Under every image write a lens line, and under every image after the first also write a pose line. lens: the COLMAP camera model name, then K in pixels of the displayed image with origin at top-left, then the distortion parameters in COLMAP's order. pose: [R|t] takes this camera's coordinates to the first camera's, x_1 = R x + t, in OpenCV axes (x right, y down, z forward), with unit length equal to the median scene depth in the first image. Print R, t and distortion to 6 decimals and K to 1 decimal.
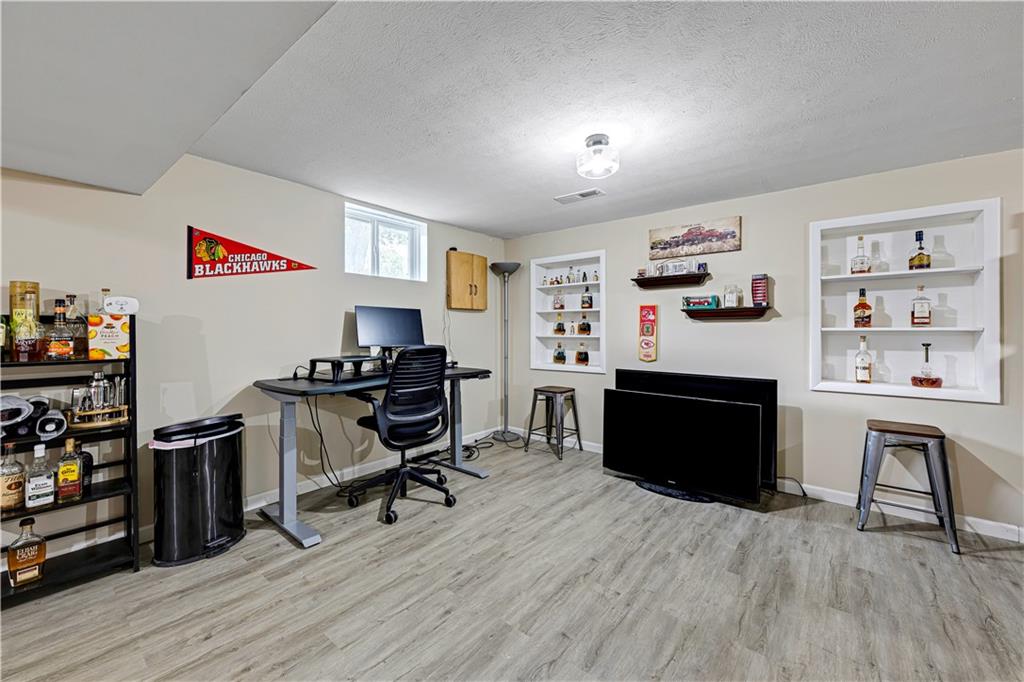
lens RADIAL K [[407.6, 0, 509.4], [0, 407.6, 332.6], [0, 0, 1]] dist [-0.001058, 0.000088]
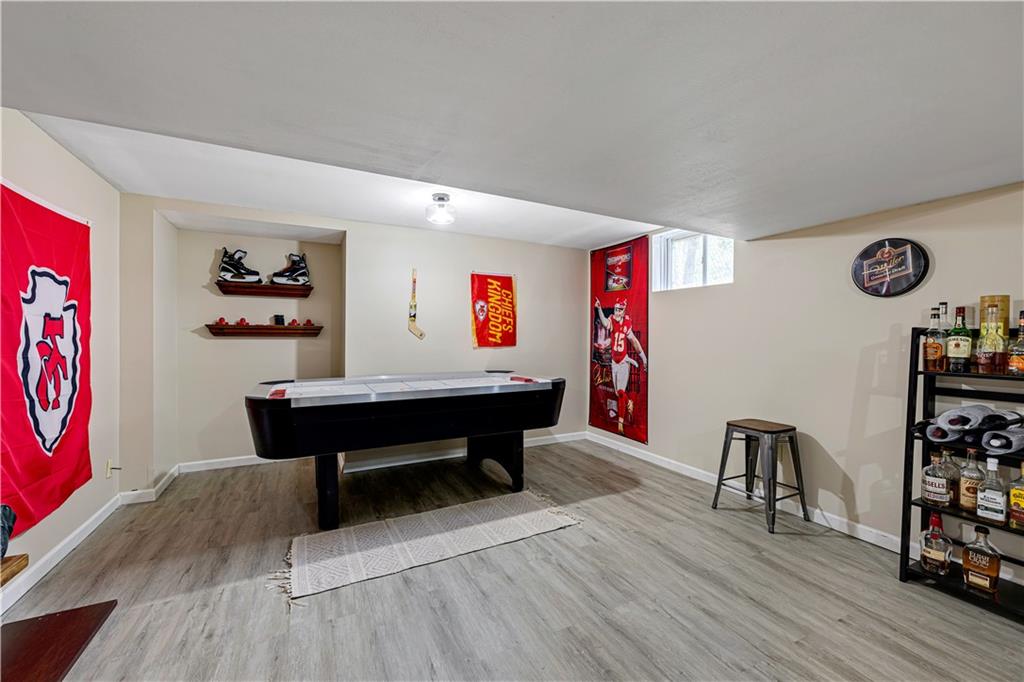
lens RADIAL K [[407.6, 0, 510.4], [0, 407.6, 343.3], [0, 0, 1]] dist [-0.001058, 0.000088]
pose [[-0.409060, 0.008626, -0.912467, 0.236163], [-0.010077, 0.999852, 0.013970, -0.008195], [0.912452, 0.014910, -0.408912, 0.326493]]
